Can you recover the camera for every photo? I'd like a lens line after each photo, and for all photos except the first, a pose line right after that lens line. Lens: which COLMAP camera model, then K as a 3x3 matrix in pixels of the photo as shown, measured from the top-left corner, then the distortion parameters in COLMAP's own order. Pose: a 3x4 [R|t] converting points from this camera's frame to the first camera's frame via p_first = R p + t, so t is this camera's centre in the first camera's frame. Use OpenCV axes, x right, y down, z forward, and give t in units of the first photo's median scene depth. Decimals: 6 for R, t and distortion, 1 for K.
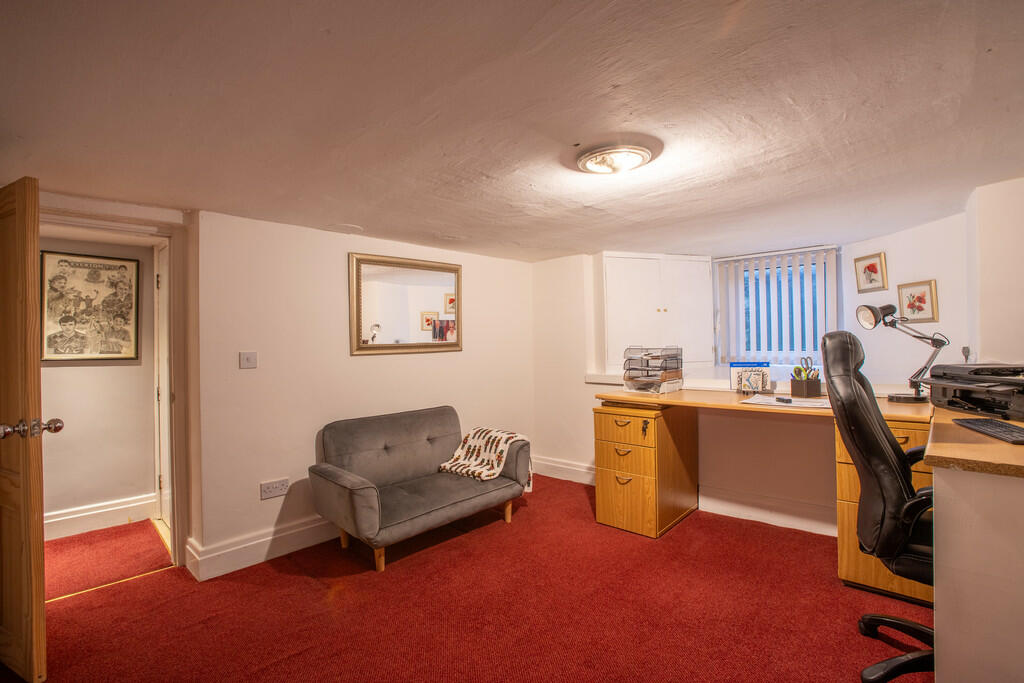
lens RADIAL K [[486.1, 0, 516.9], [0, 486.1, 339.5], [0, 0, 1]] dist [-0.081250, 0.040107]
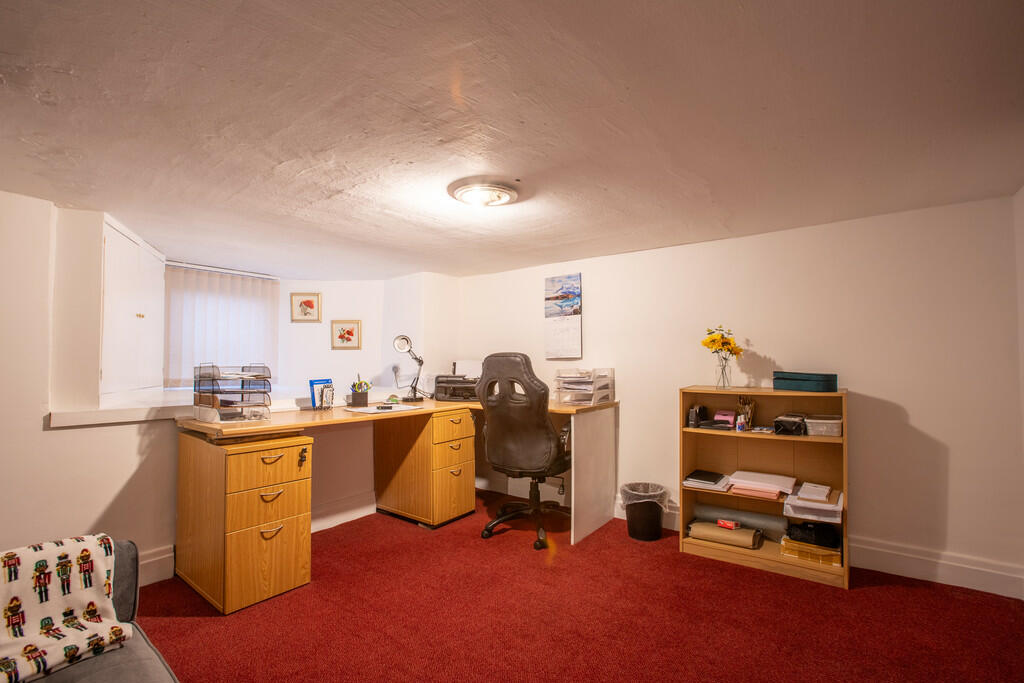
lens RADIAL K [[465.8, 0, 503.9], [0, 465.8, 340.0], [0, 0, 1]] dist [-0.059646, 0.022270]
pose [[-0.096140, 0.065709, 0.993197, -0.595380], [0.001627, 0.997828, -0.065858, 0.029570], [-0.995367, -0.004715, -0.096038, 0.723617]]
